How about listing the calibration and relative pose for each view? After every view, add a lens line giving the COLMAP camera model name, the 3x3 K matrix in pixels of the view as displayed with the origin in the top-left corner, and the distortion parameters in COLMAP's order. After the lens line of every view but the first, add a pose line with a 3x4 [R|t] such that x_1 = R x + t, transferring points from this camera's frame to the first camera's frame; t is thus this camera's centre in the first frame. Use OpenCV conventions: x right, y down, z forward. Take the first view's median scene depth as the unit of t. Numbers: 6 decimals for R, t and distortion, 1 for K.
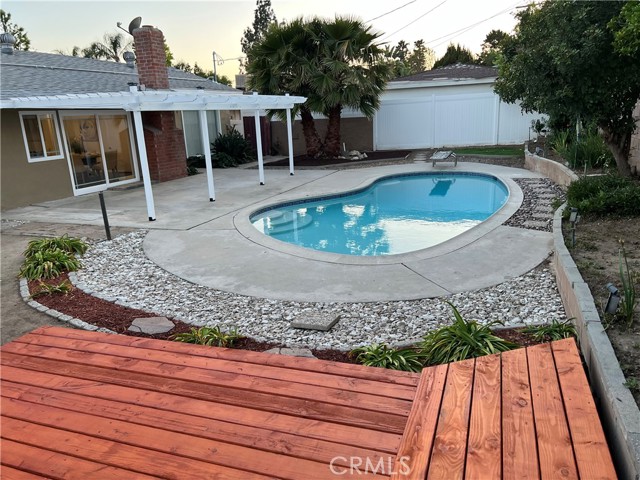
lens RADIAL K [[484.6, 0, 318.1], [0, 484.6, 245.6], [0, 0, 1]] dist [0.029573, -0.018967]
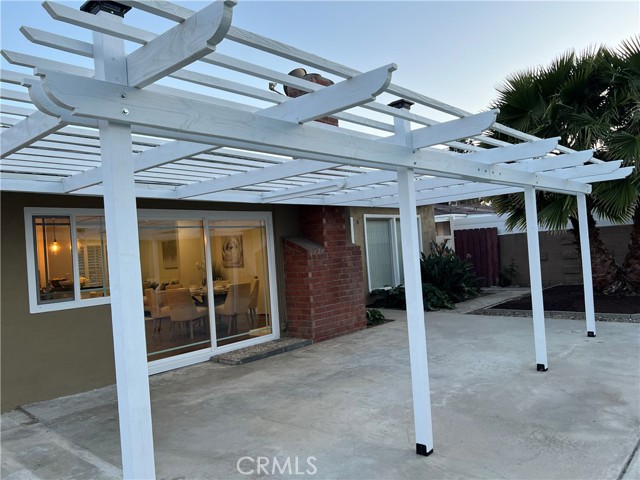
lens RADIAL K [[484.6, 0, 324.2], [0, 484.6, 241.5], [0, 0, 1]] dist [0.029573, -0.018967]
pose [[0.933007, -0.028411, -0.358736, -0.124517], [-0.066182, 0.966328, -0.248656, -0.106719], [0.353721, 0.255739, 0.899710, 0.508274]]
